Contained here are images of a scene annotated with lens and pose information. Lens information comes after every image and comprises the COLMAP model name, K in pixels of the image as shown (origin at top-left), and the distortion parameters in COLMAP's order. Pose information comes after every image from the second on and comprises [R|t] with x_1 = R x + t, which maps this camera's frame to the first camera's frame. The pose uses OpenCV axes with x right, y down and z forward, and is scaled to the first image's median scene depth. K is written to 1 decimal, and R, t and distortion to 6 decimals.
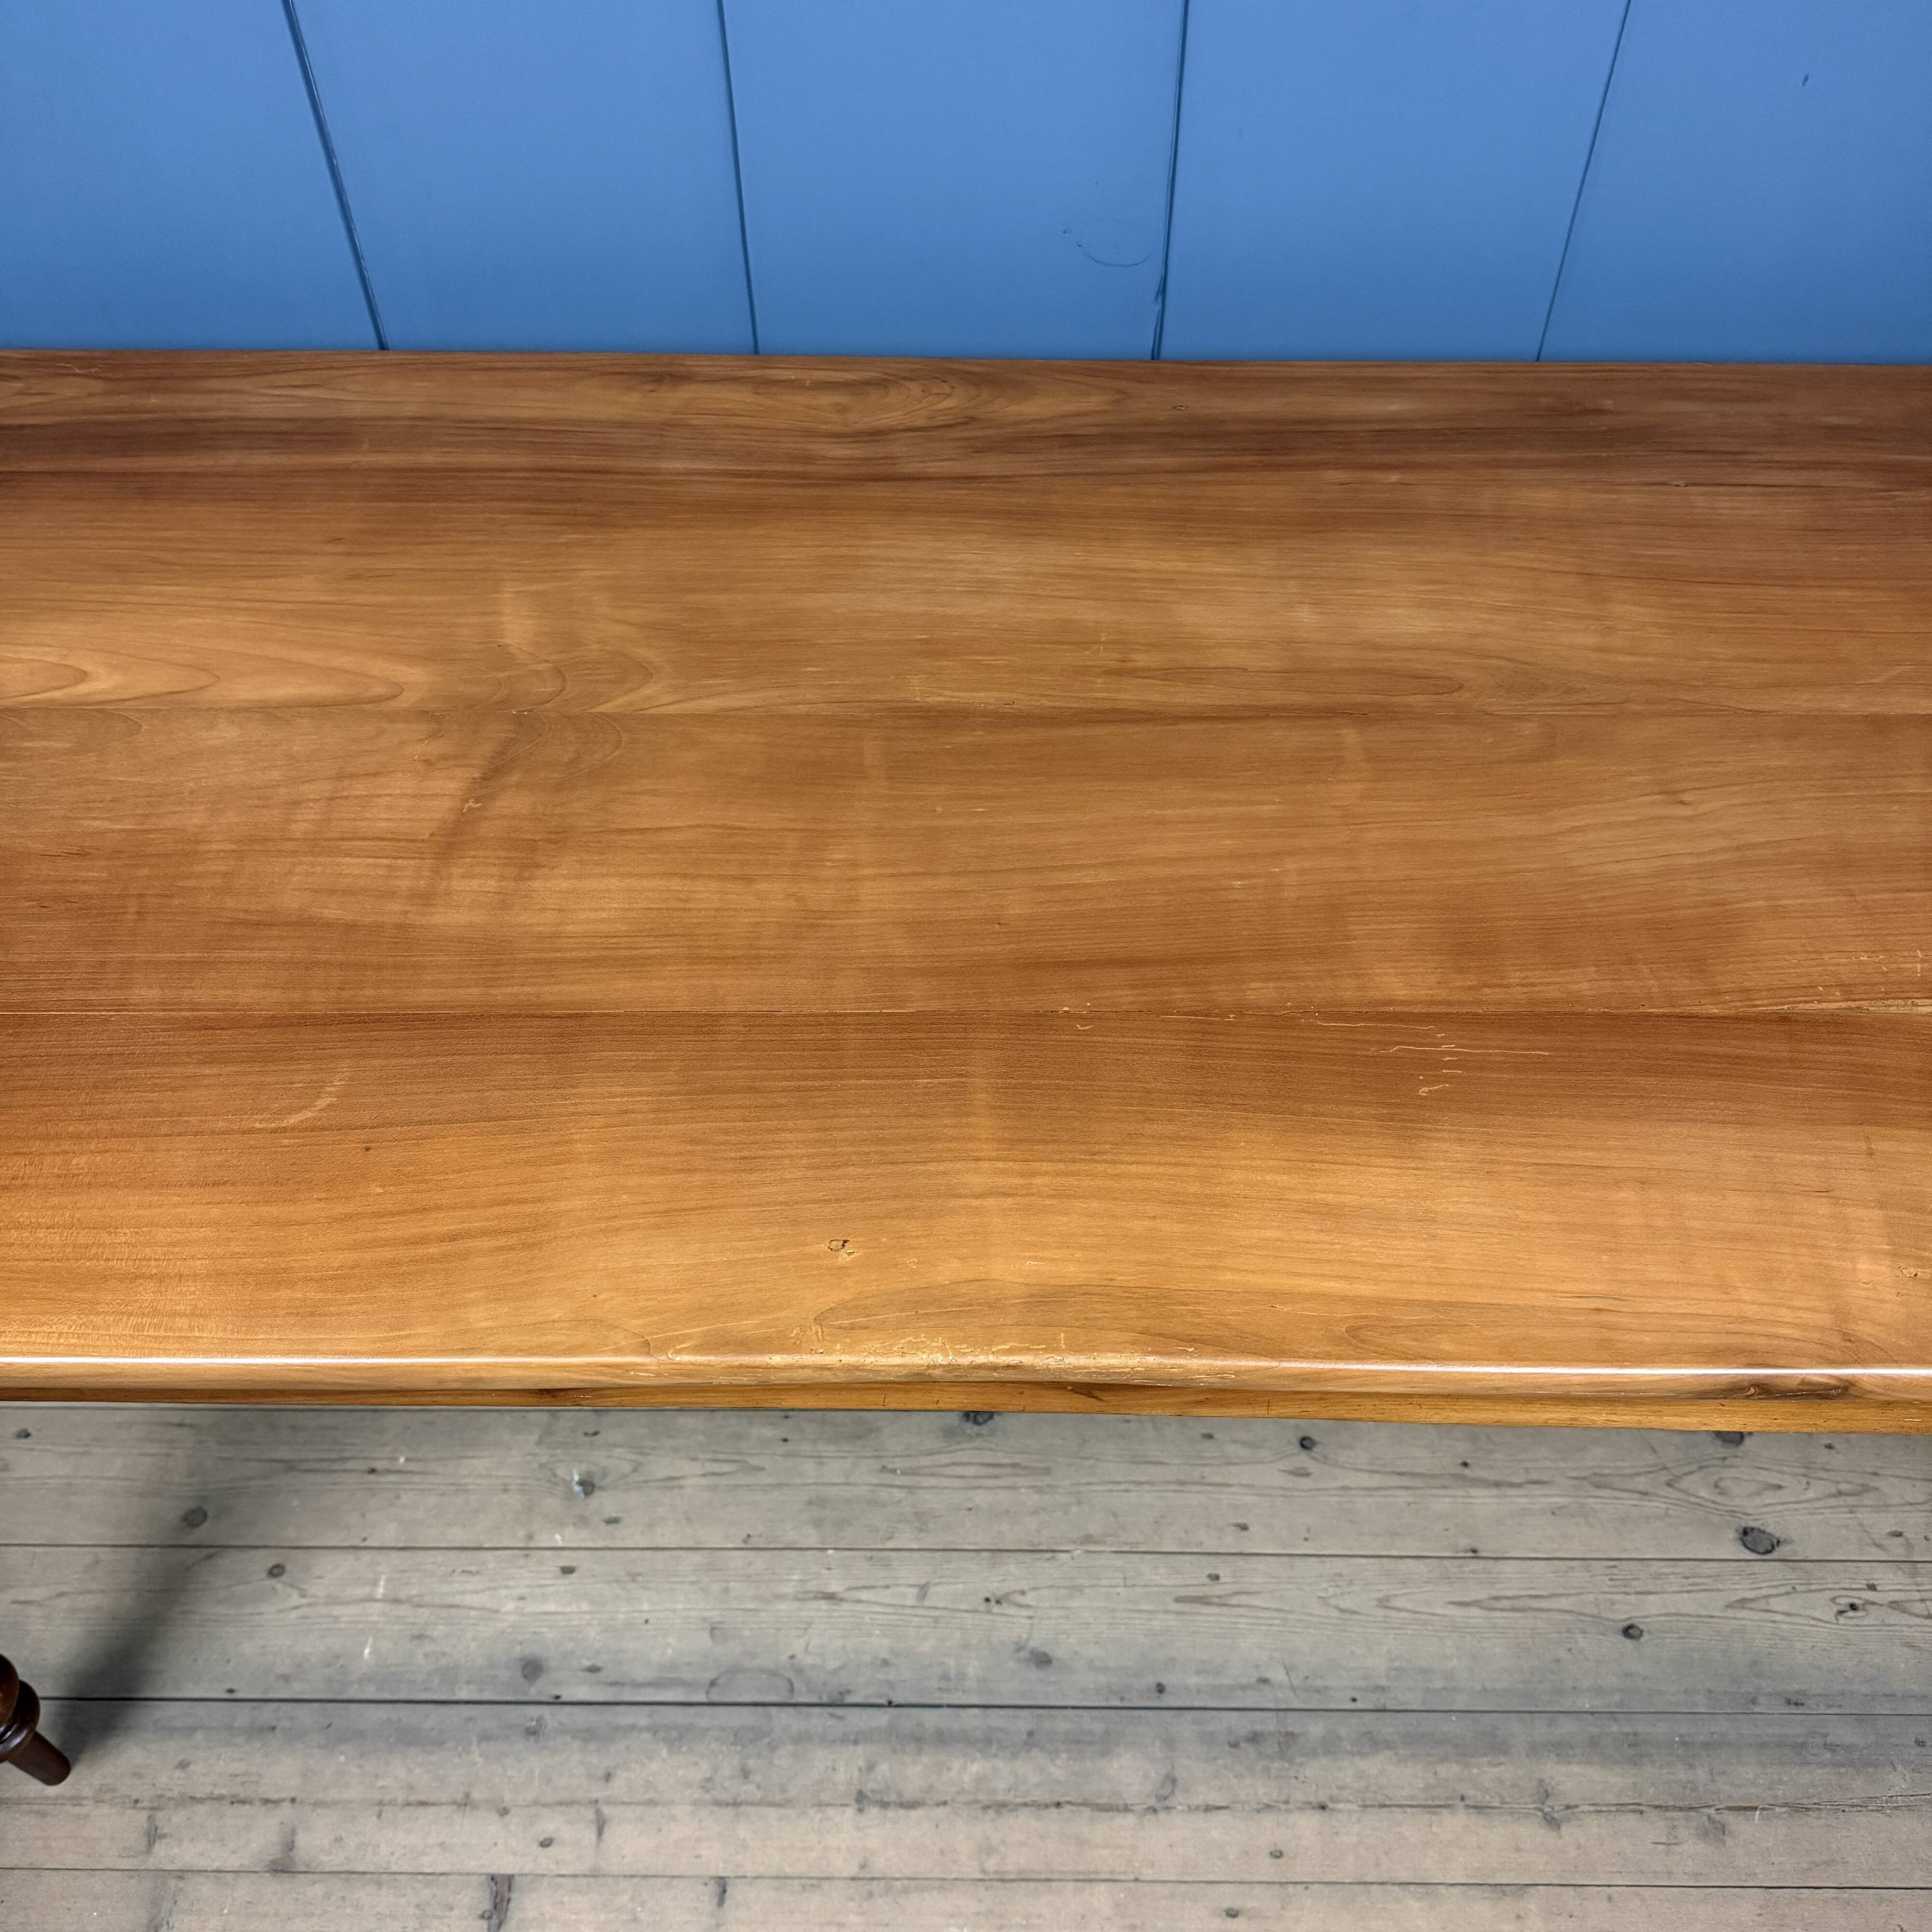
lens RADIAL K [[1797.8, 0, 963.8], [0, 1797.8, 963.6], [0, 0, 1]] dist [0.122123, -0.219292]
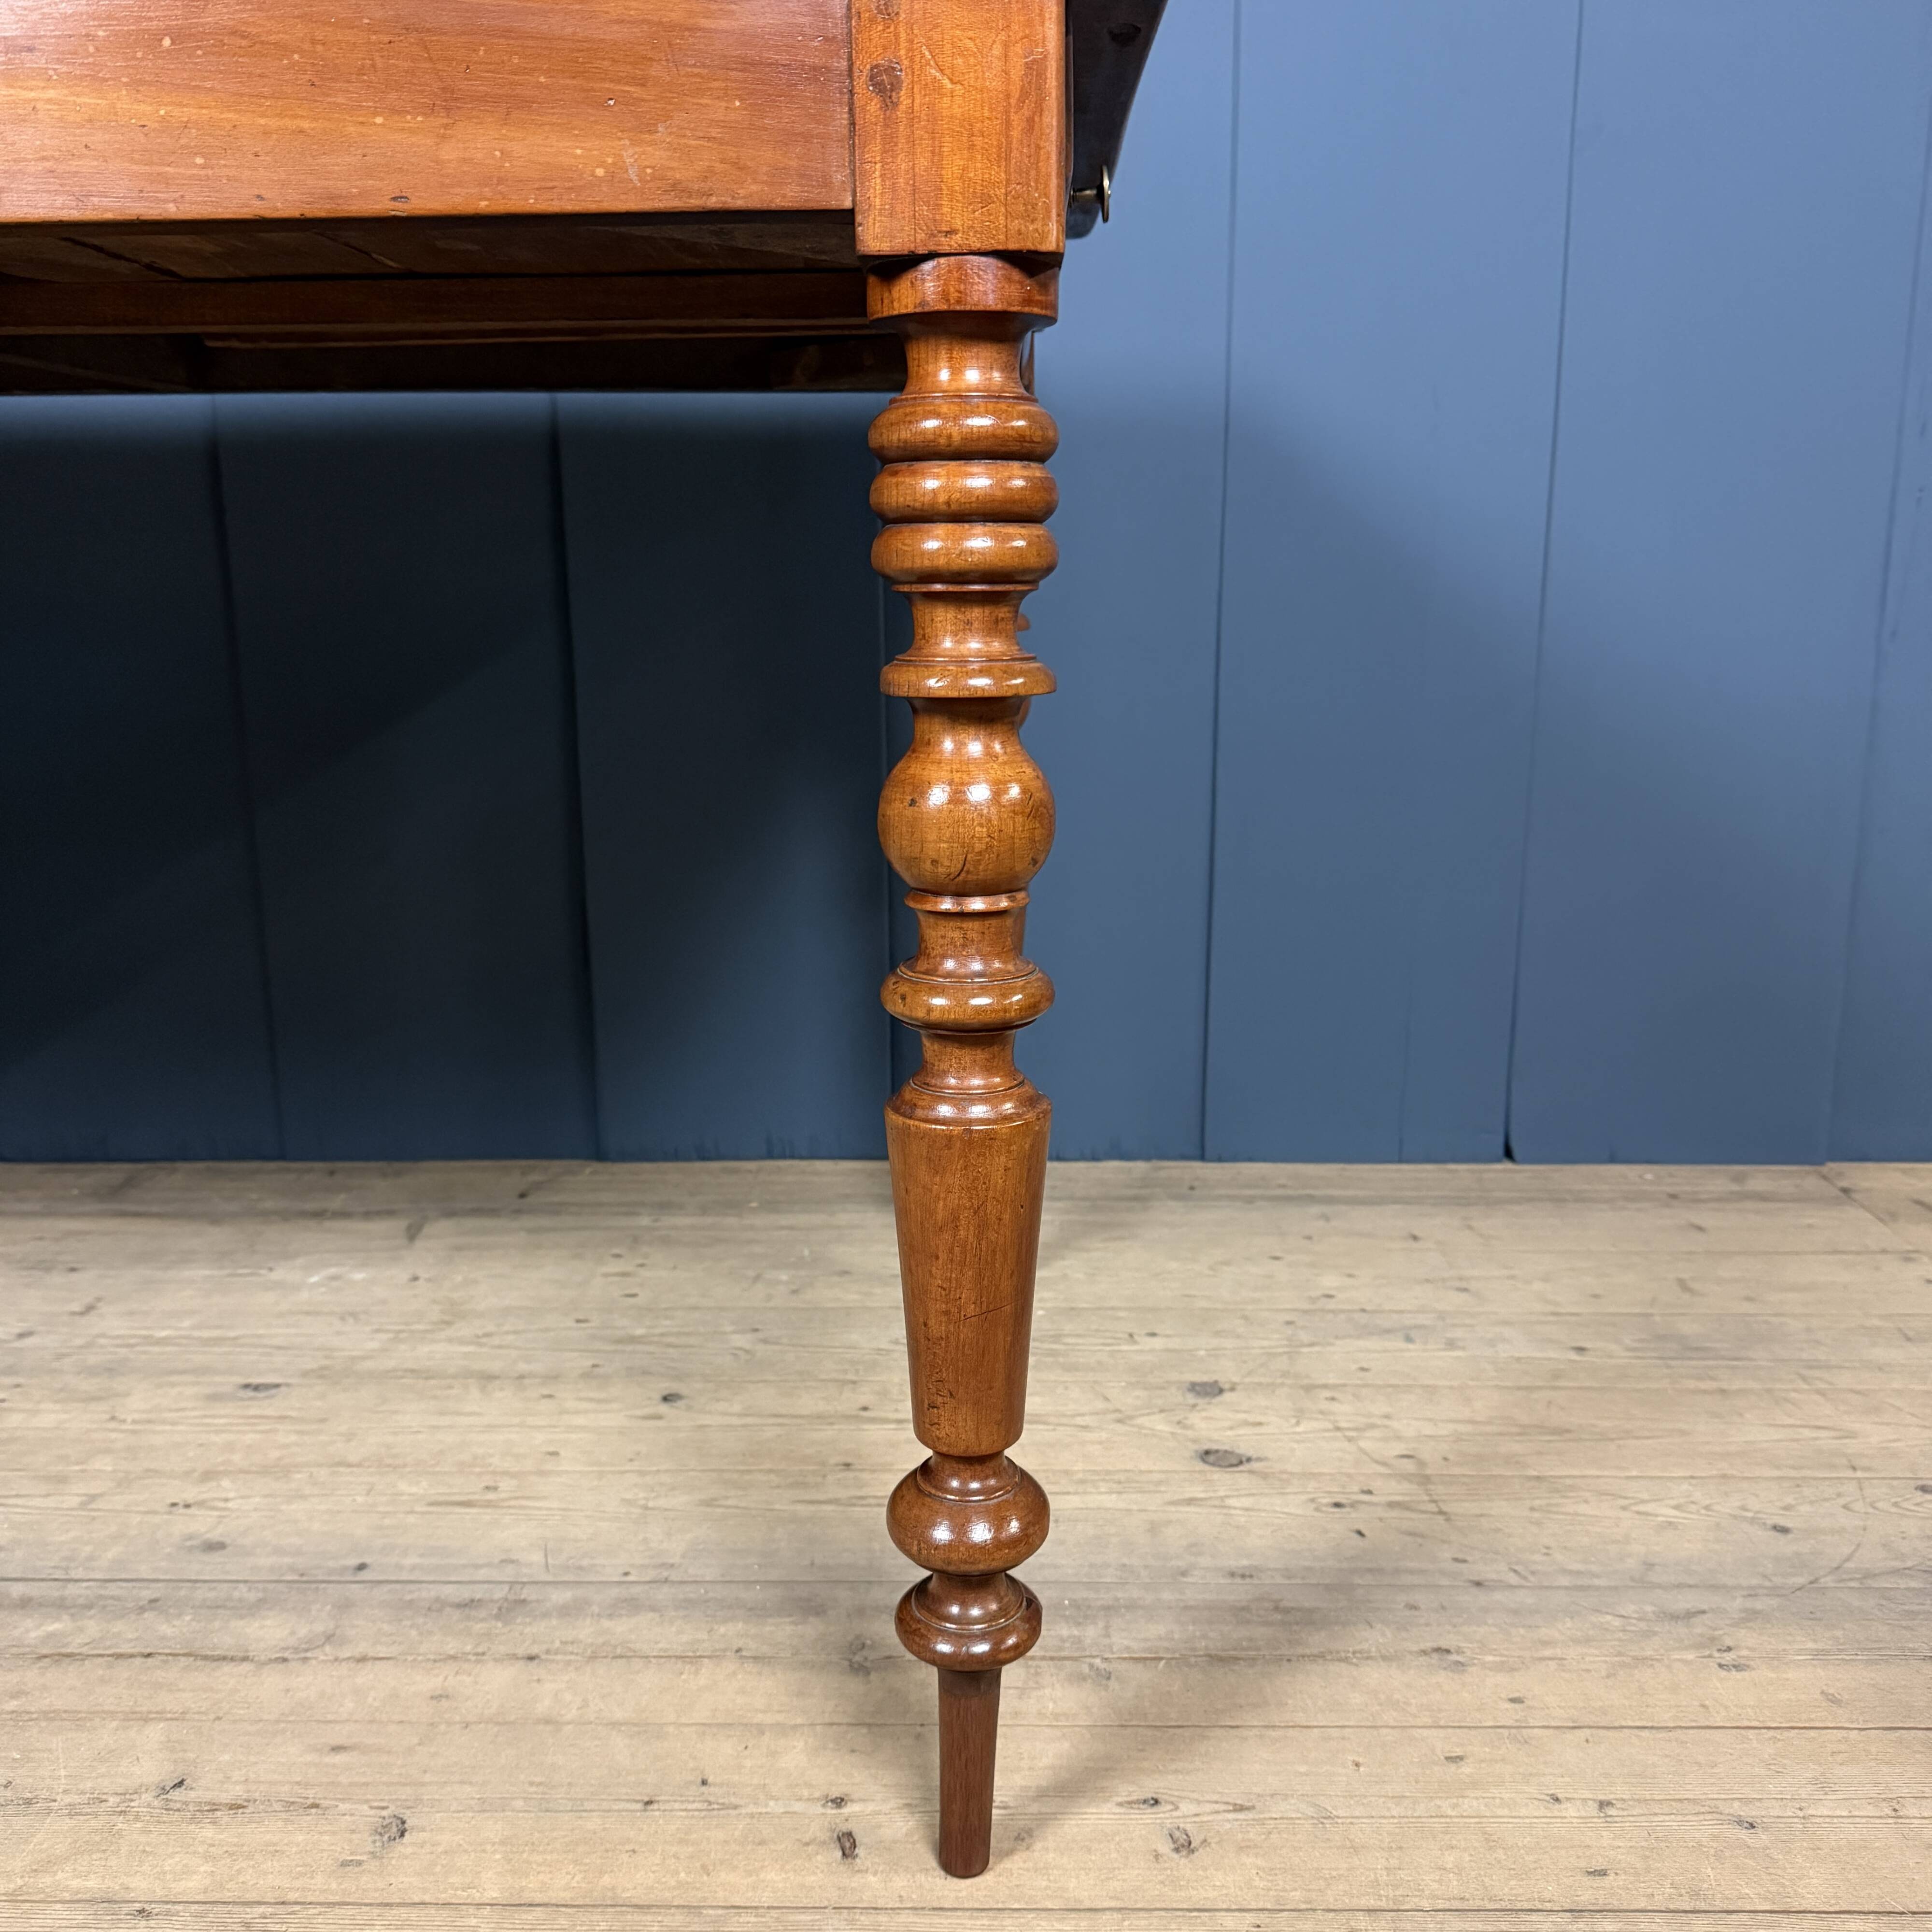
lens RADIAL K [[1806.2, 0, 974.5], [0, 1806.2, 956.5], [0, 0, 1]] dist [0.166569, -0.363713]
pose [[0.999998, 0.000790, 0.001643, 0.355147], [0.000347, 0.802111, -0.597175, 0.650749], [-0.001789, 0.597174, 0.802109, 0.282504]]
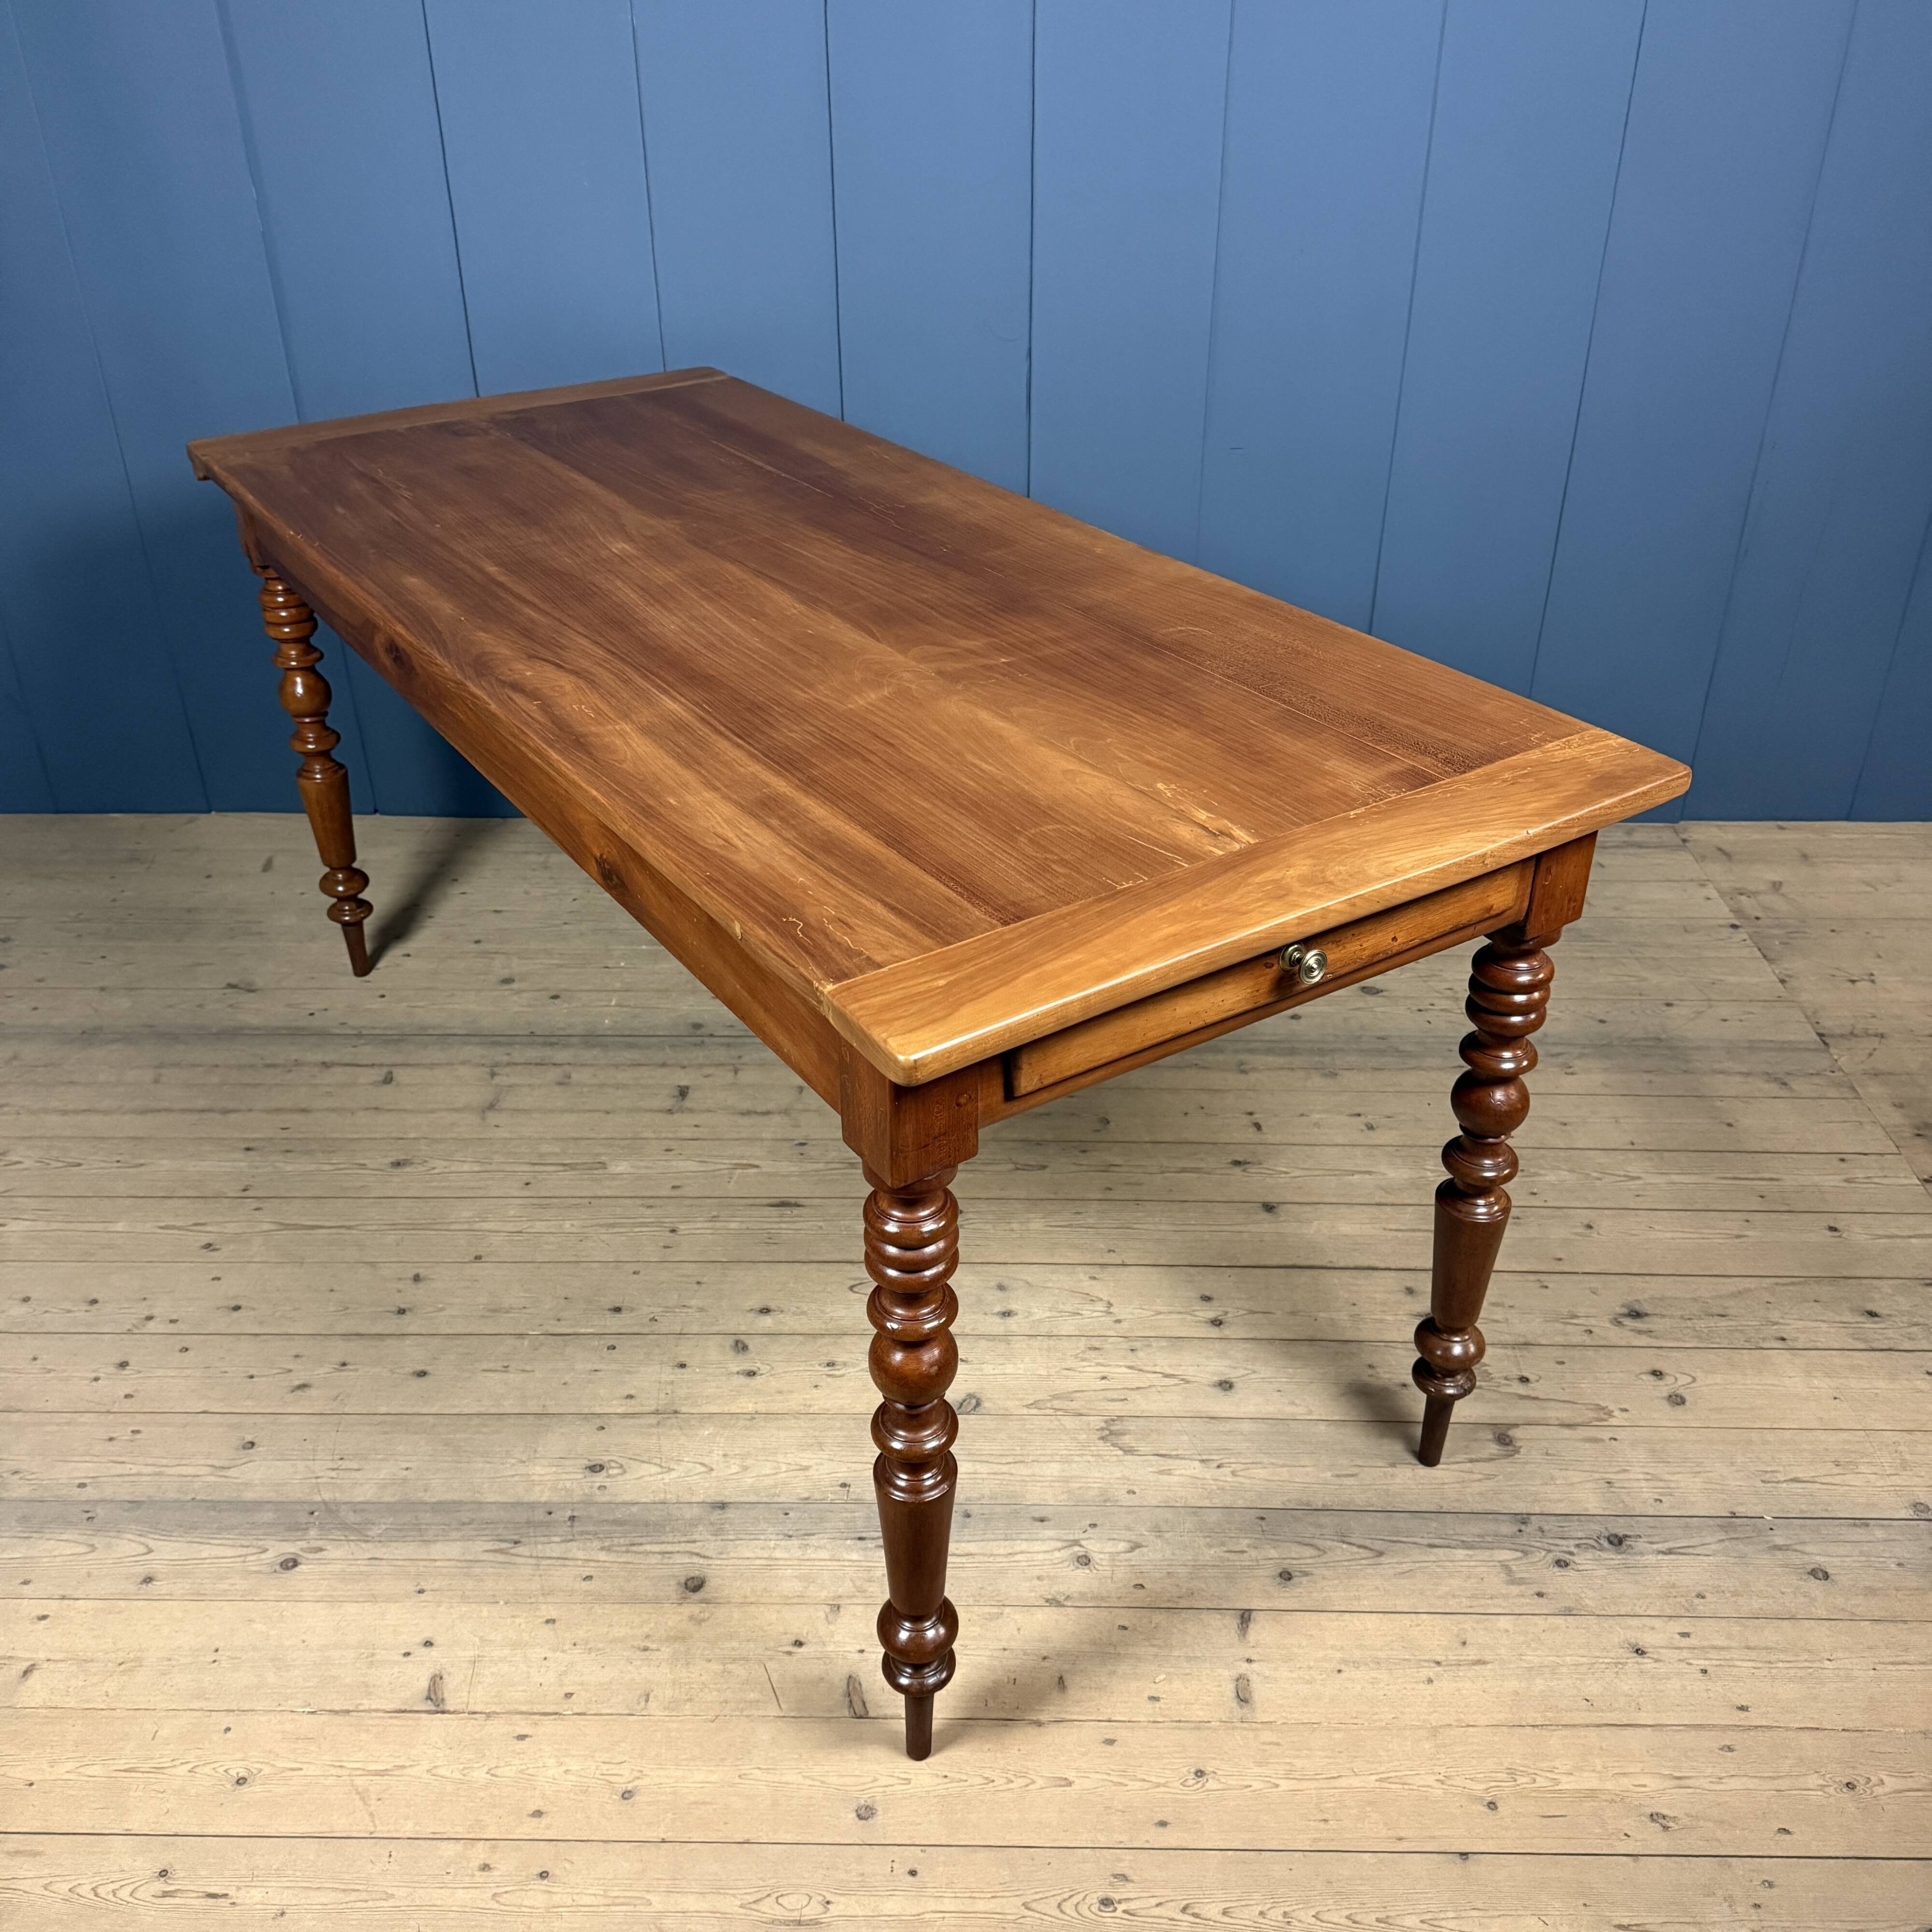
lens RADIAL K [[1791.8, 0, 966.0], [0, 1791.8, 973.8], [0, 0, 1]] dist [0.219071, -0.527052]
pose [[0.999971, 0.004907, -0.005799, 0.046584], [-0.006469, 0.950286, -0.311310, 0.929165], [0.003983, 0.311339, 0.950291, -0.769633]]
